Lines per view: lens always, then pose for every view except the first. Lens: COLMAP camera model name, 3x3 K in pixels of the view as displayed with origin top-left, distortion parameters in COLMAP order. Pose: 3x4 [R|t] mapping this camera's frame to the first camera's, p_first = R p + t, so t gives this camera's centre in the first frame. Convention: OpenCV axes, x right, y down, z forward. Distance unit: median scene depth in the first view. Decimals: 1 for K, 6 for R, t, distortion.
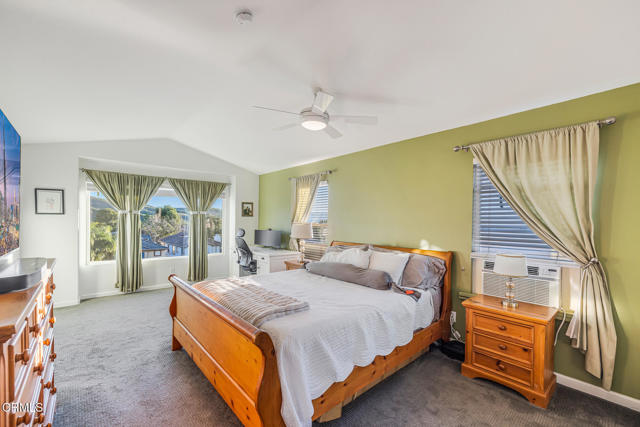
lens RADIAL K [[273.2, 0, 319.9], [0, 273.2, 217.3], [0, 0, 1]] dist [0.004576, 0.000234]
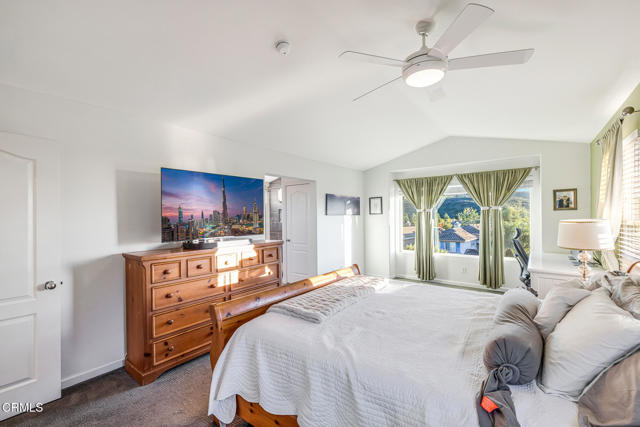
lens RADIAL K [[273.2, 0, 319.0], [0, 273.2, 217.2], [0, 0, 1]] dist [0.004576, 0.000234]
pose [[0.184822, -0.011359, -0.982706, 0.344100], [0.019512, 0.999779, -0.007886, 0.008994], [0.982578, -0.017717, 0.185003, 0.347981]]
